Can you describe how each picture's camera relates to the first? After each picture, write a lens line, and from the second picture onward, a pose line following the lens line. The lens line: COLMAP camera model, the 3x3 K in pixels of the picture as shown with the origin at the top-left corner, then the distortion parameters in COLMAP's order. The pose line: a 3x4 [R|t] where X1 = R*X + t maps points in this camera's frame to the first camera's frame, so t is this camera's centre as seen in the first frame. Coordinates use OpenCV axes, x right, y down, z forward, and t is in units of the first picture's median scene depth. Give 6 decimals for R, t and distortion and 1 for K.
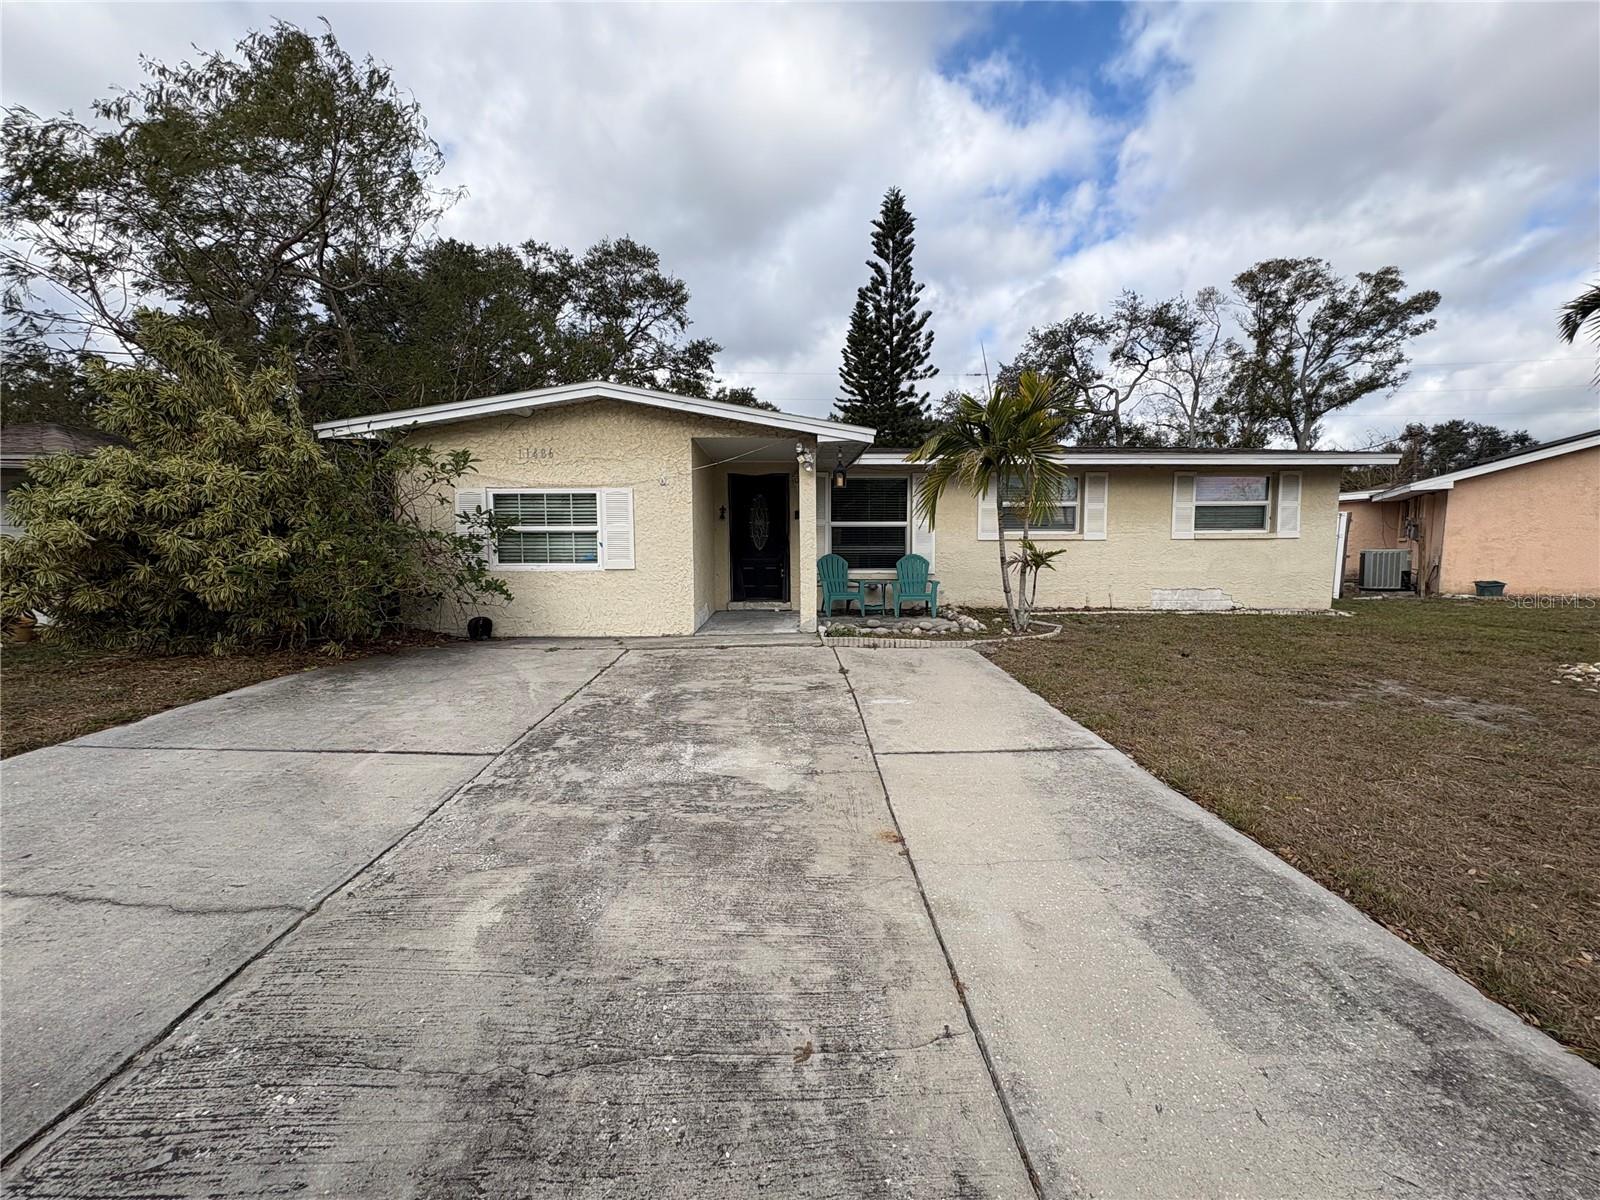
lens RADIAL K [[634.4, 0, 799.6], [0, 634.4, 601.1], [0, 0, 1]] dist [-0.001243, 0.000775]
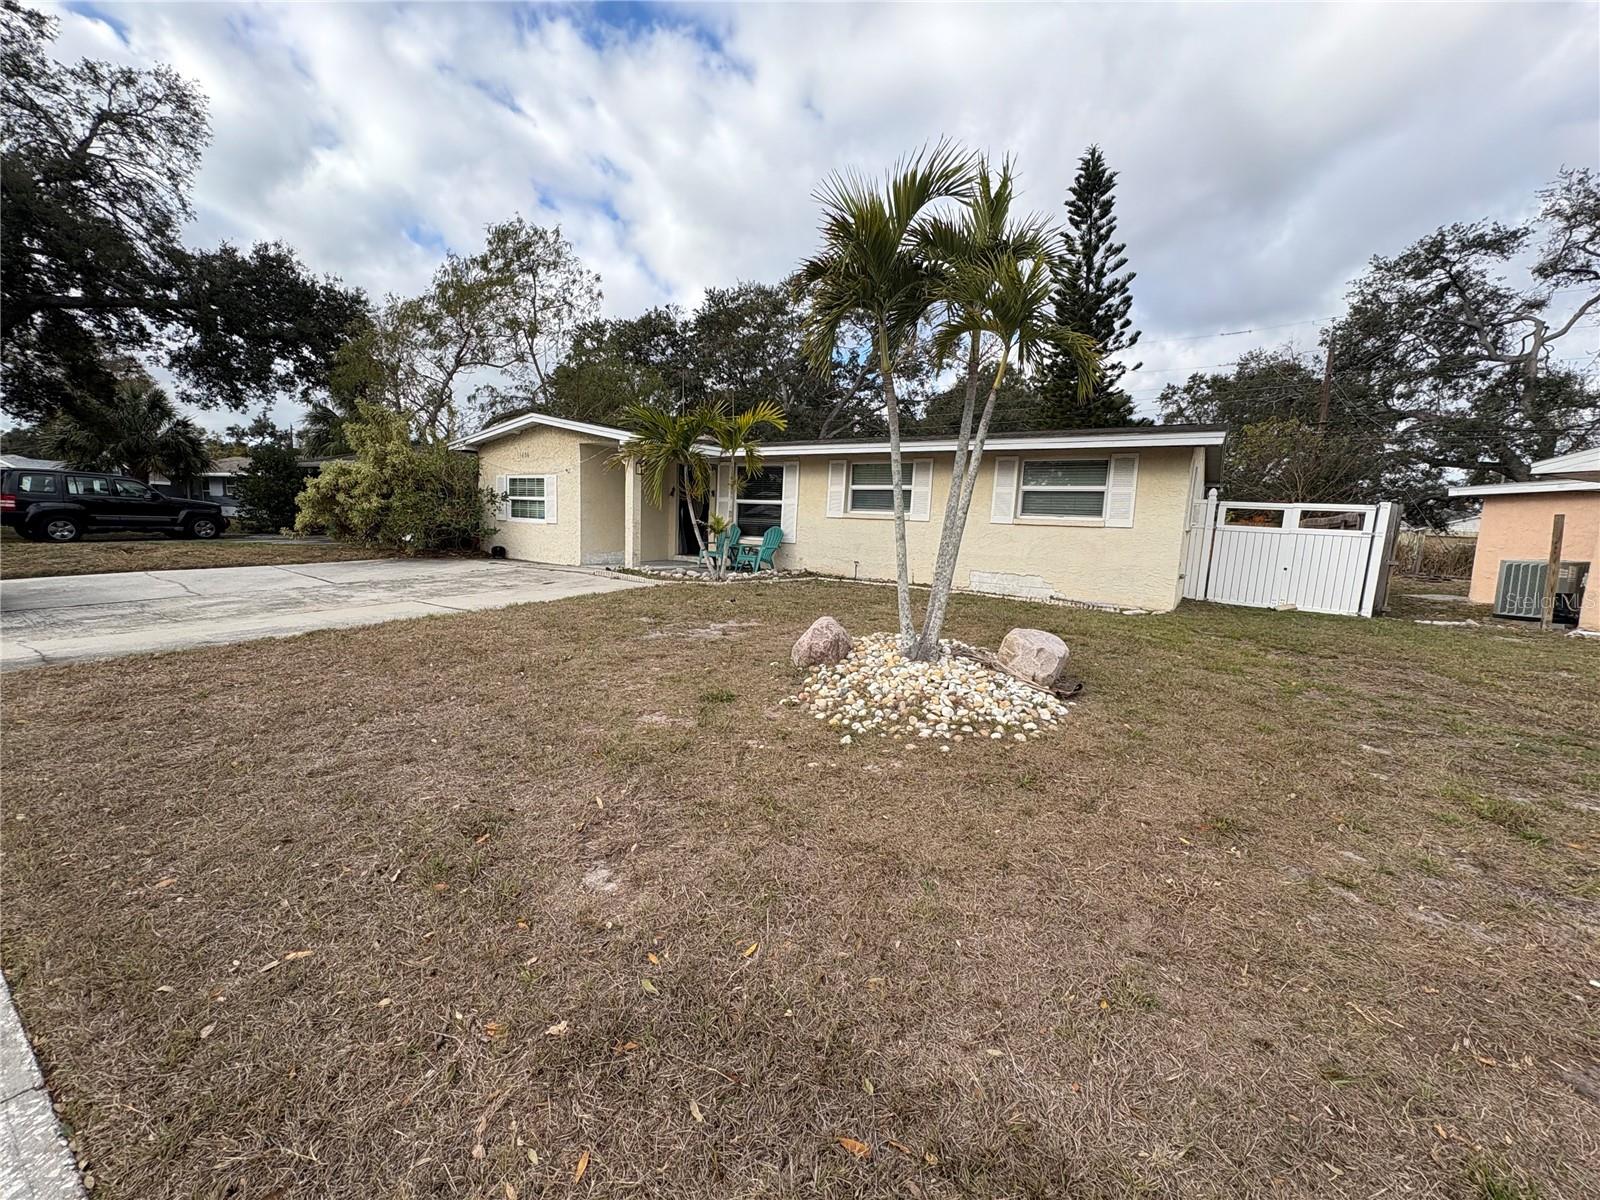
lens RADIAL K [[634.4, 0, 803.0], [0, 634.4, 600.8], [0, 0, 1]] dist [-0.001243, 0.000775]
pose [[0.822987, 0.109151, -0.557475, 1.229412], [-0.093973, 0.994005, 0.055891, -0.002711], [0.560233, 0.006390, 0.828311, -0.018024]]
